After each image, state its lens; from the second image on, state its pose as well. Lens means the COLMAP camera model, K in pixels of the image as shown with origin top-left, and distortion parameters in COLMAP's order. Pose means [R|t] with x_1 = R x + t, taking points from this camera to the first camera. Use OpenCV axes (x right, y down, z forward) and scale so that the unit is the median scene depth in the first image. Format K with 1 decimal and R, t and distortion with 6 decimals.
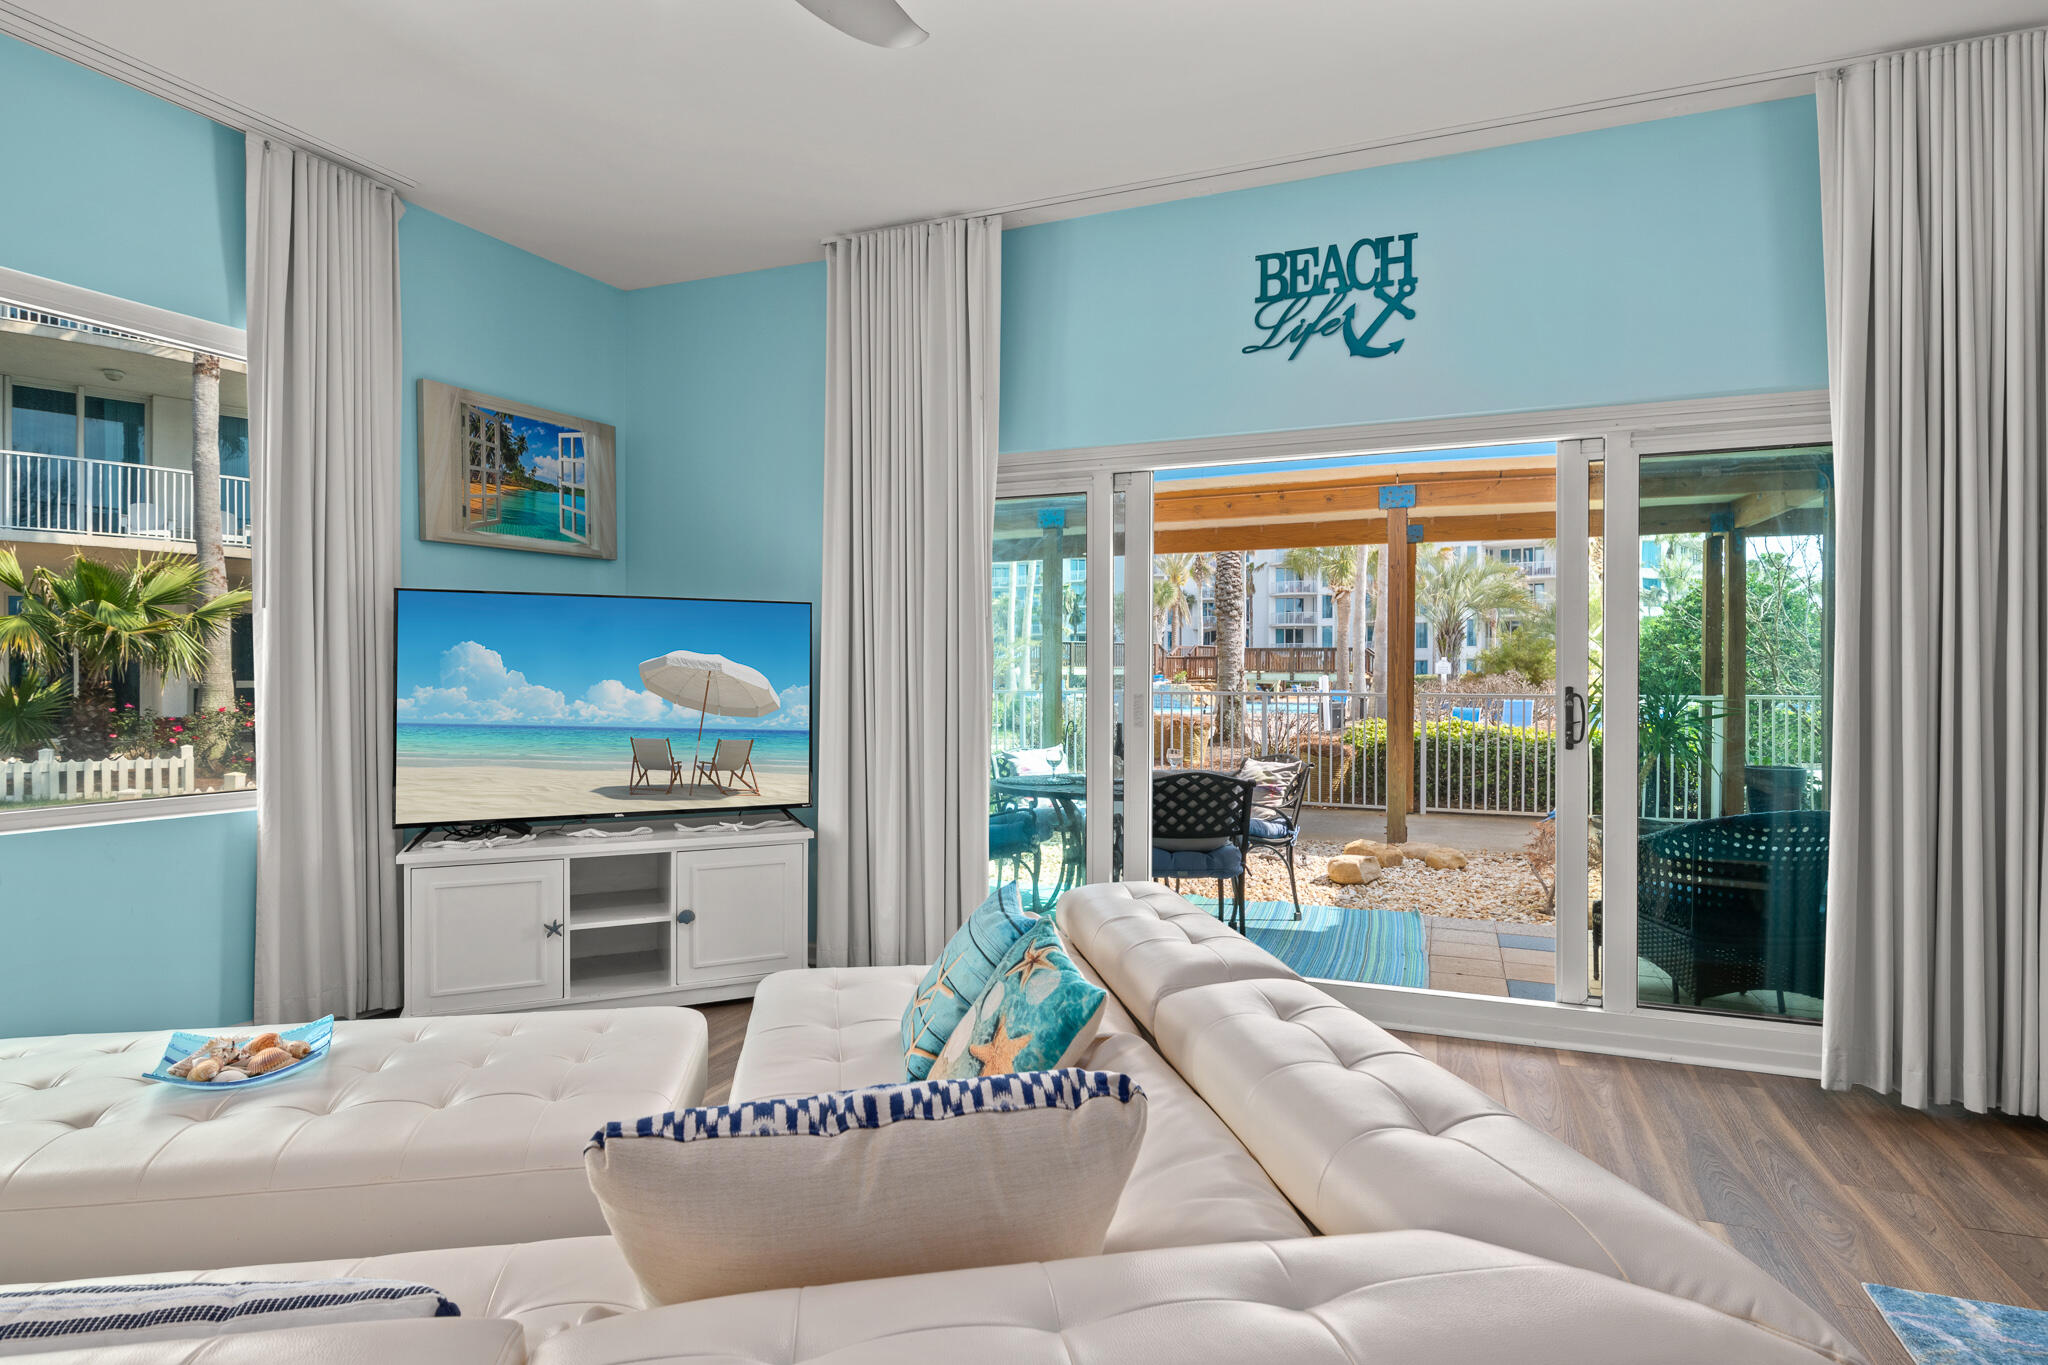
lens RADIAL K [[1038.1, 0, 1040.8], [0, 1038.1, 673.0], [0, 0, 1]] dist [0.009975, -0.010213]
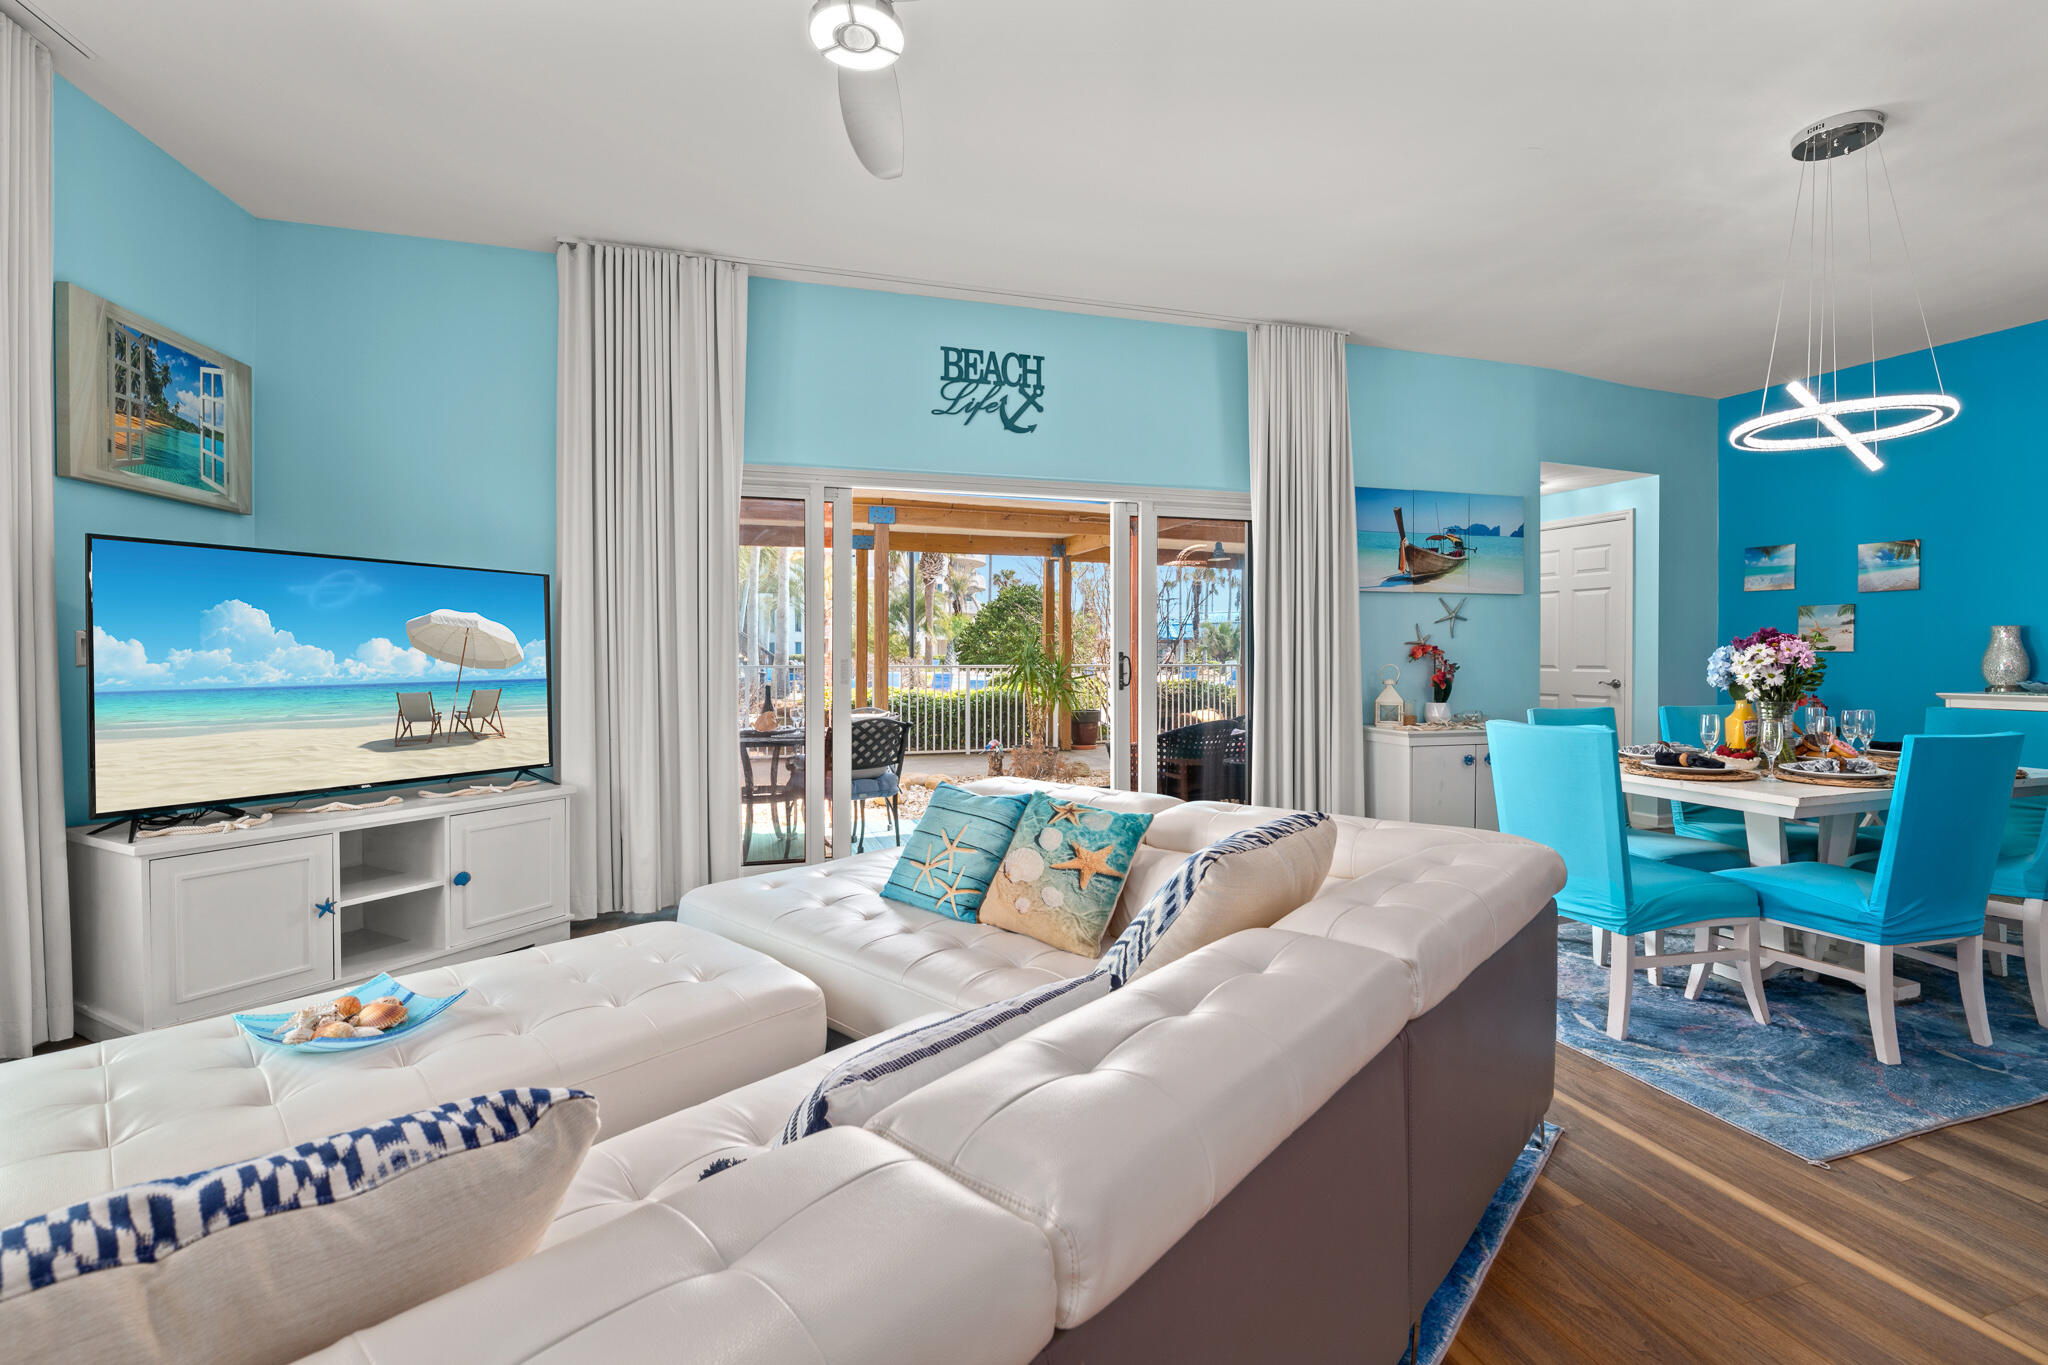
lens RADIAL K [[895.3, 0, 1048.2], [0, 895.3, 658.9], [0, 0, 1]] dist [-0.000958, -0.004941]
pose [[0.787984, -0.003013, 0.615688, -0.393023], [0.000179, 0.999989, 0.004664, 0.015176], [-0.615695, -0.003565, 0.787976, -0.042431]]
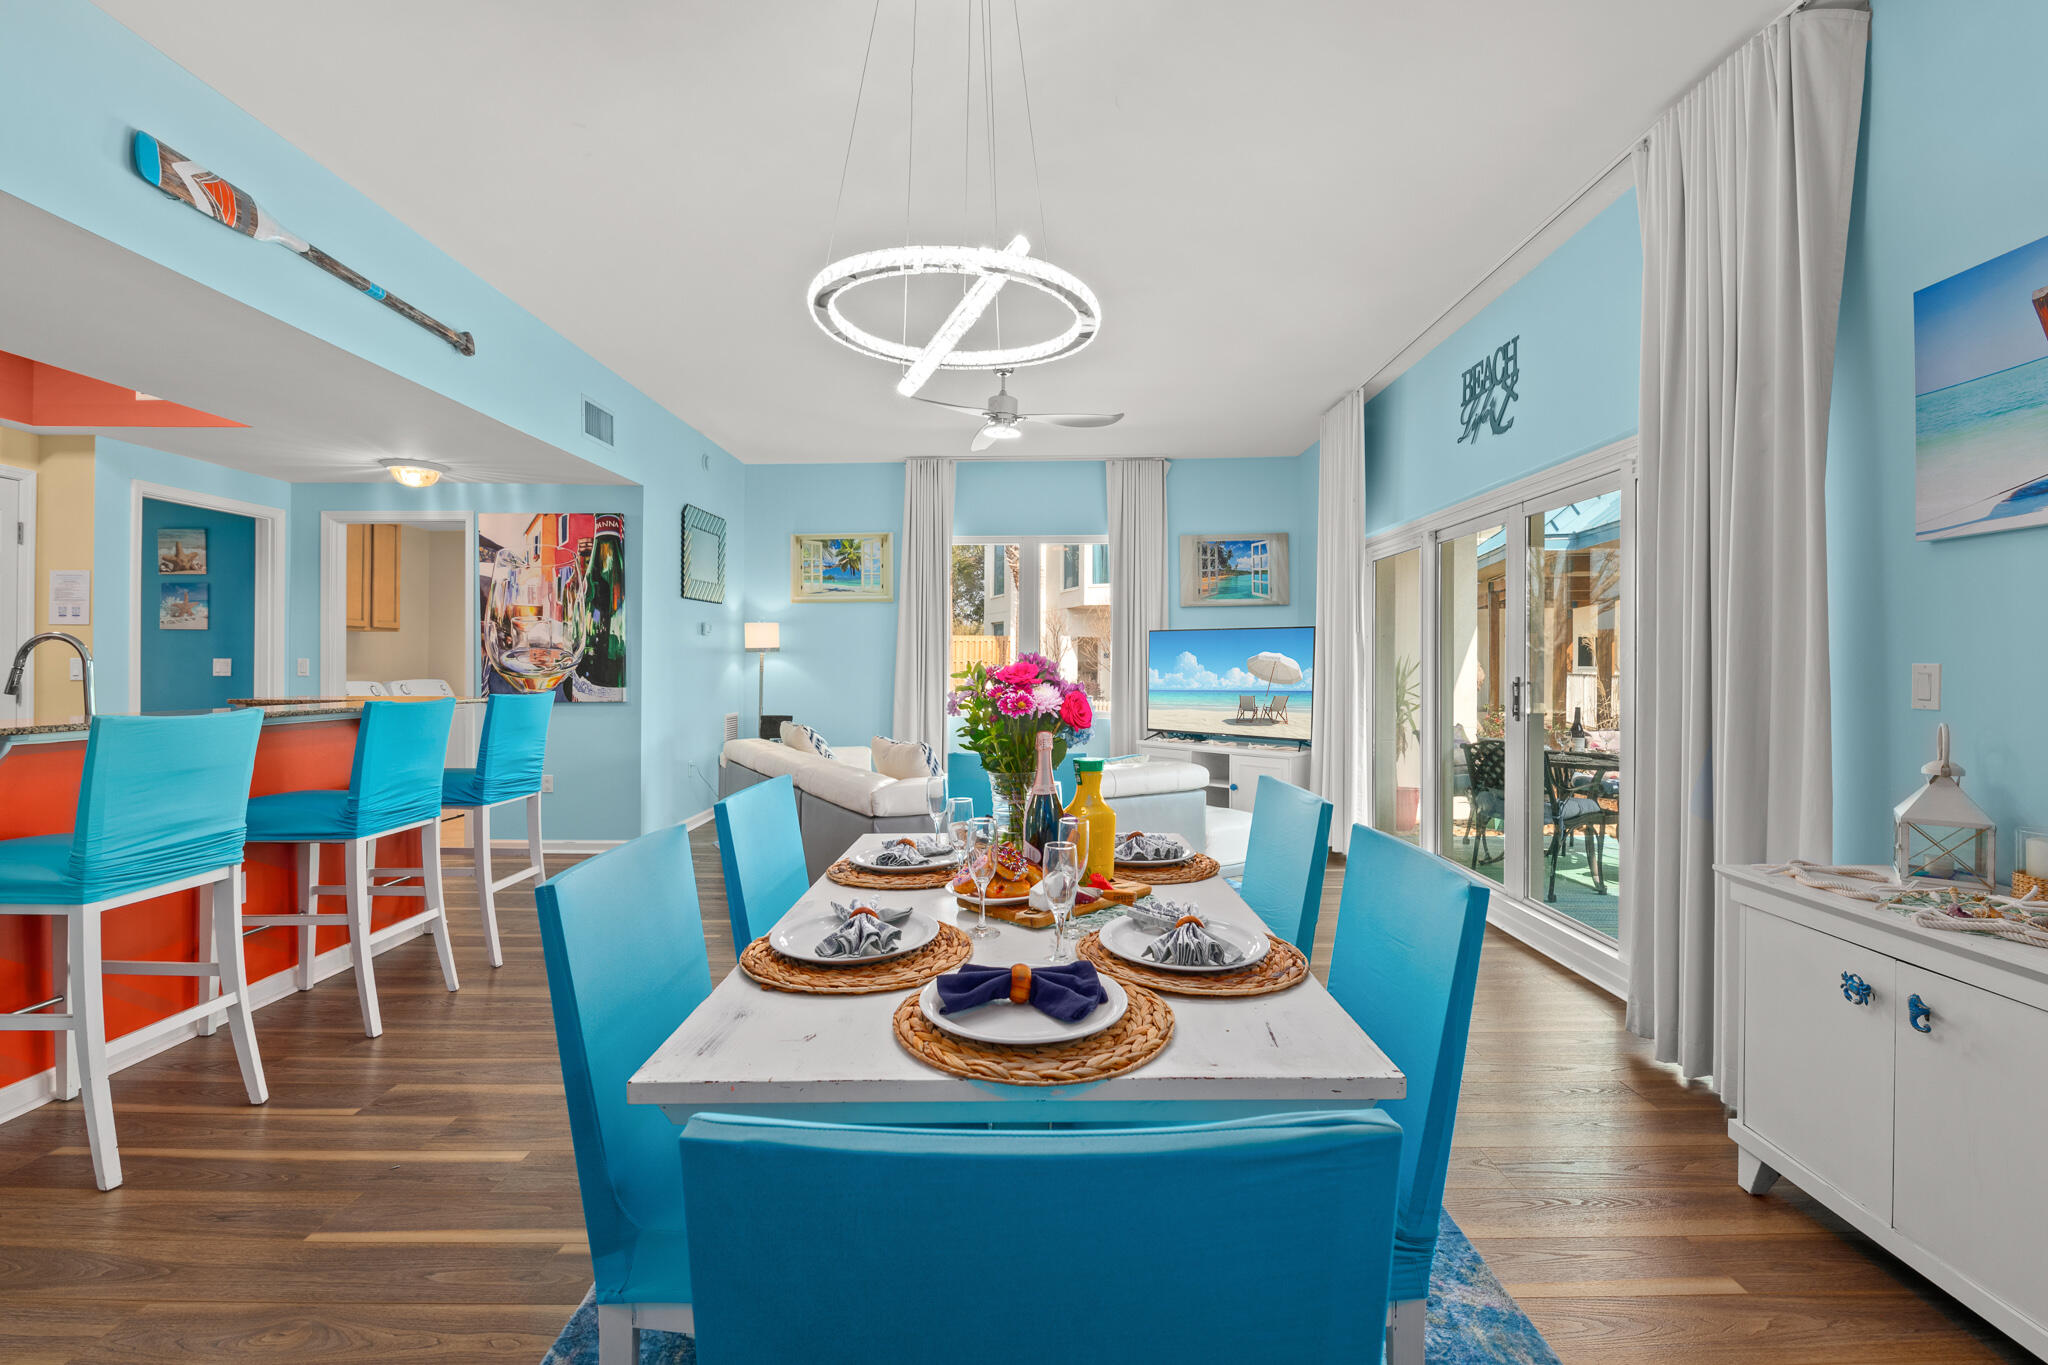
lens RADIAL K [[895.3, 0, 1035.8], [0, 895.3, 664.9], [0, 0, 1]] dist [-0.000958, -0.004941]
pose [[0.356274, 0.000983, -0.934381, 1.053365], [-0.001175, 0.999999, 0.000604, -0.003020], [0.934381, 0.000883, 0.356275, 0.018808]]
